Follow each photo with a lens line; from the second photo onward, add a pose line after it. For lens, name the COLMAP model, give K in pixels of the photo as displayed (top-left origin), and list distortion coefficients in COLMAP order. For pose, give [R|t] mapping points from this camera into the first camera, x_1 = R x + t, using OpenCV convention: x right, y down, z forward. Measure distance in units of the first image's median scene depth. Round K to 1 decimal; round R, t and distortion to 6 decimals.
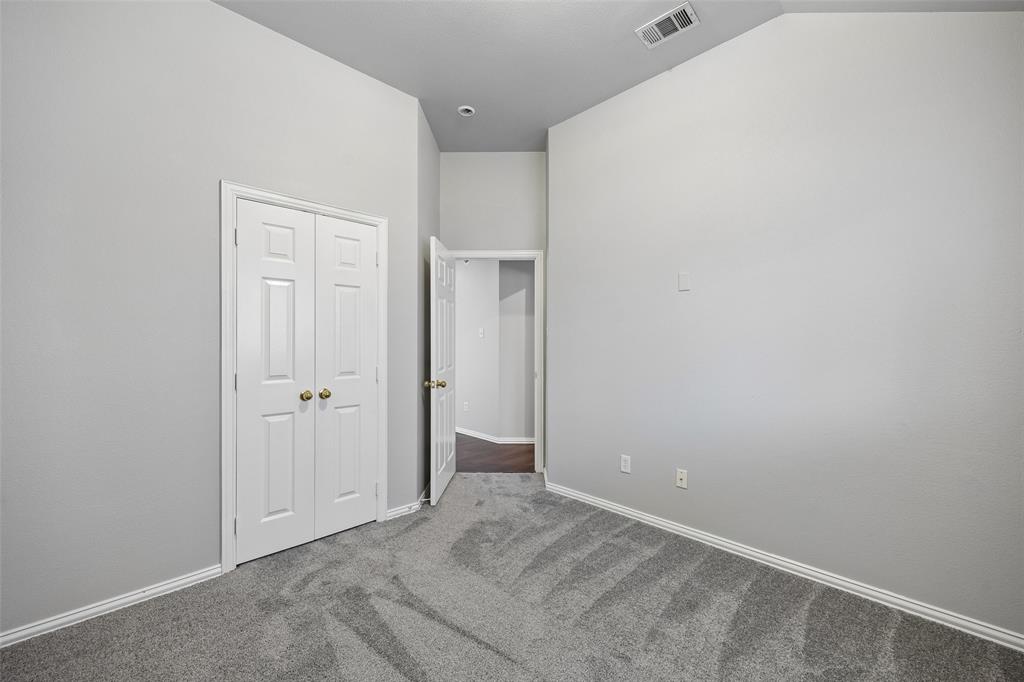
lens RADIAL K [[403.2, 0, 511.6], [0, 403.2, 338.7], [0, 0, 1]] dist [0.001403, 0.000122]
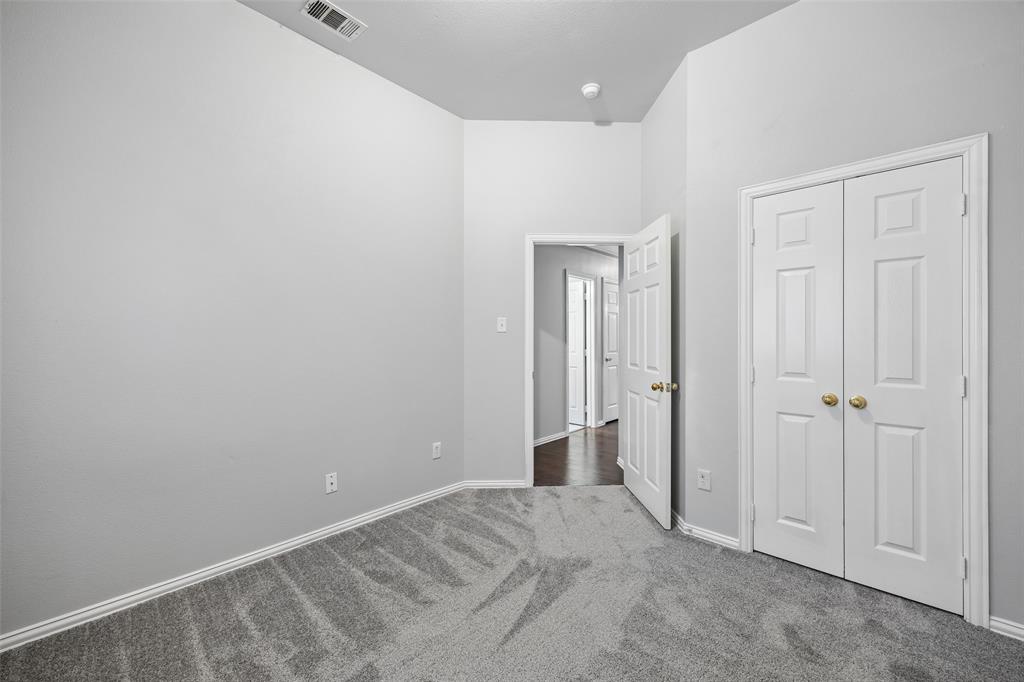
lens RADIAL K [[403.2, 0, 511.6], [0, 403.2, 338.7], [0, 0, 1]] dist [0.001403, 0.000122]
pose [[0.057080, 0.002564, -0.998366, 0.295771], [0.006514, 0.999974, 0.002940, 0.005181], [0.998348, -0.006671, 0.057062, 0.284332]]
